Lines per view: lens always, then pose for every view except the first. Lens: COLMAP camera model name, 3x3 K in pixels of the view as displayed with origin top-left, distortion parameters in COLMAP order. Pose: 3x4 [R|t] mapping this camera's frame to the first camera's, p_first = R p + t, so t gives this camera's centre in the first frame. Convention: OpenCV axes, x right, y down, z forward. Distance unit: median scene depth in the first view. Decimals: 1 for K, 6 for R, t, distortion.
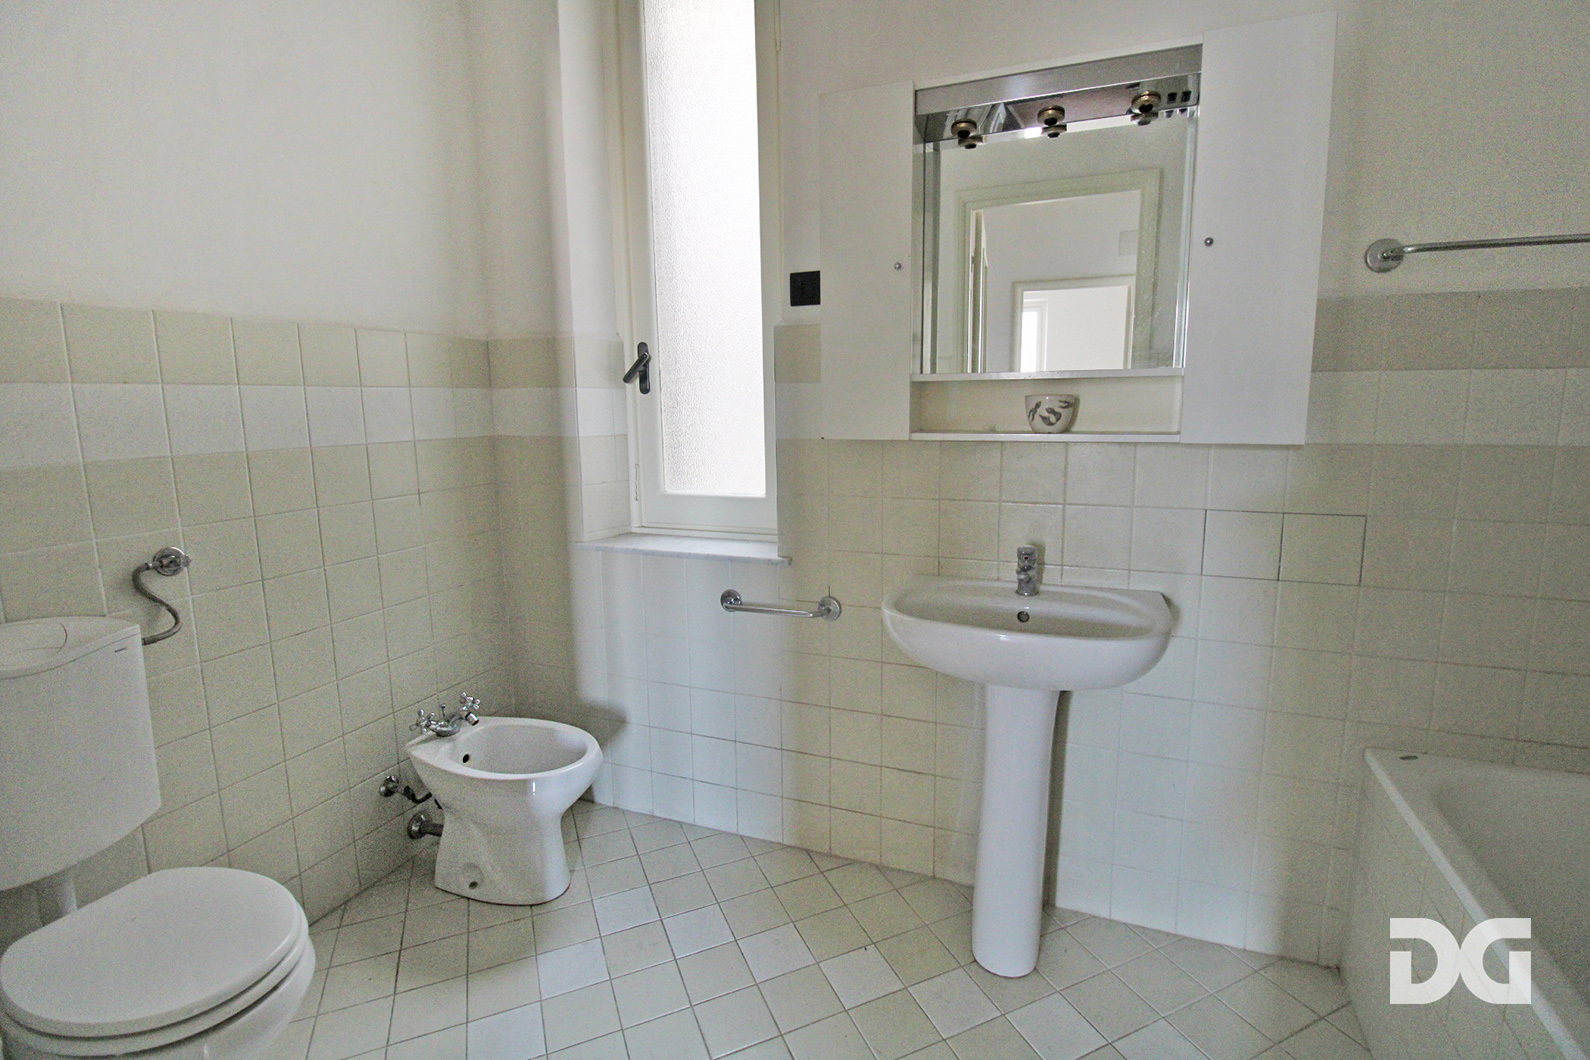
lens RADIAL K [[736.8, 0, 803.5], [0, 736.8, 511.9], [0, 0, 1]] dist [-0.000700, -0.011873]
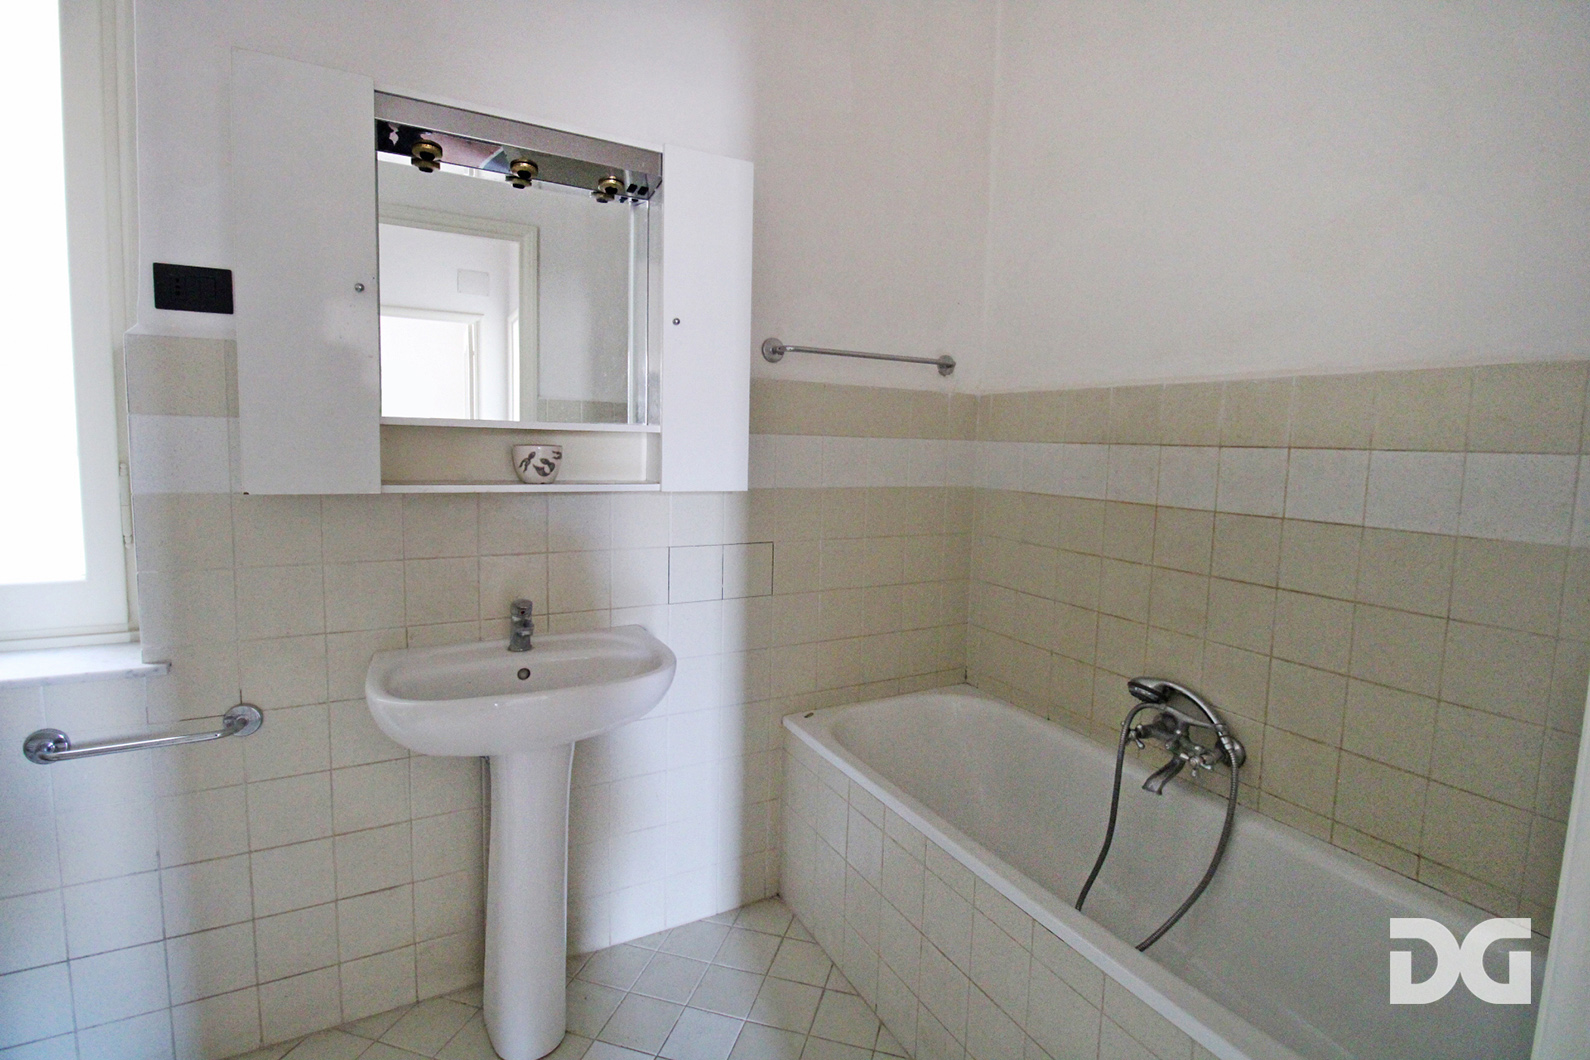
lens RADIAL K [[741.8, 0, 796.8], [0, 741.8, 528.0], [0, 0, 1]] dist [0.000736, -0.000826]
pose [[0.638002, -0.057280, 0.767901, -0.220444], [0.088570, 0.996070, 0.000713, -0.016867], [-0.764924, 0.067558, 0.640568, 0.094012]]
